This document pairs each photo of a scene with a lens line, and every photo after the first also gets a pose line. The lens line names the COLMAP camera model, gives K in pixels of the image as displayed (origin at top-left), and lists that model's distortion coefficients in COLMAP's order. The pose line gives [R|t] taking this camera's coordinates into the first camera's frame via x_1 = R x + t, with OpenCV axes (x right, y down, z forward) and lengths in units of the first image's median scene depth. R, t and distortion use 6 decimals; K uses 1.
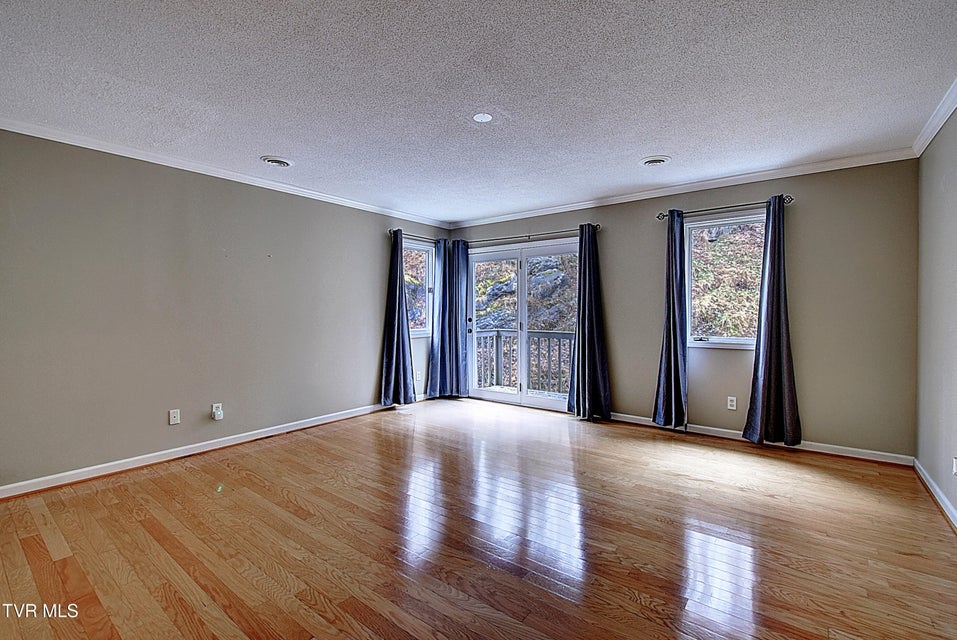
lens RADIAL K [[424.1, 0, 475.3], [0, 424.1, 315.2], [0, 0, 1]] dist [0.005051, -0.000136]
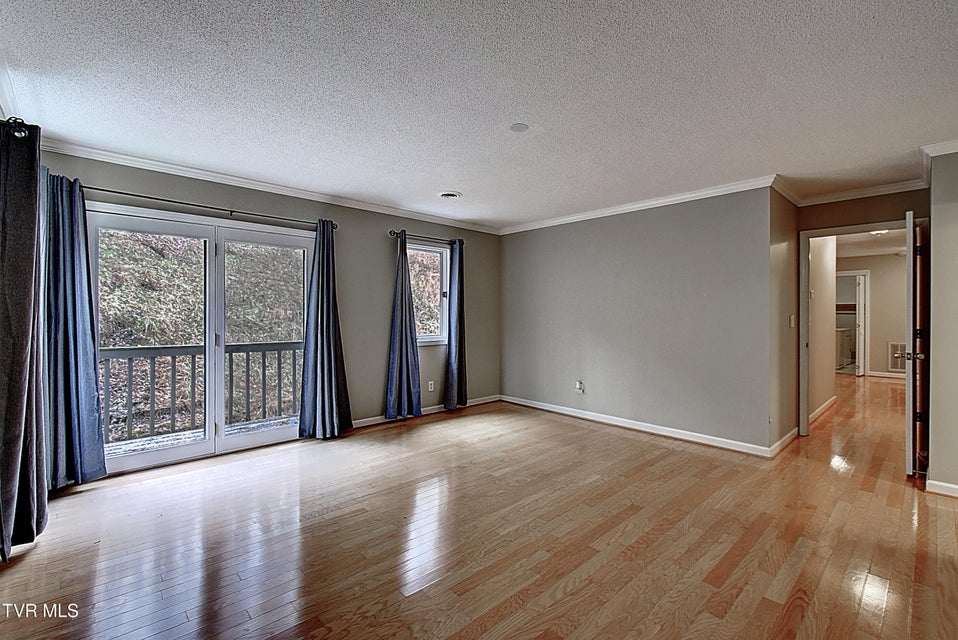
lens RADIAL K [[424.5, 0, 475.8], [0, 424.5, 315.2], [0, 0, 1]] dist [0.005051, -0.000136]
pose [[0.162810, -0.001344, 0.986657, -0.670926], [0.005918, 0.999982, 0.000385, -0.014151], [-0.986640, 0.005777, 0.162815, 0.636601]]
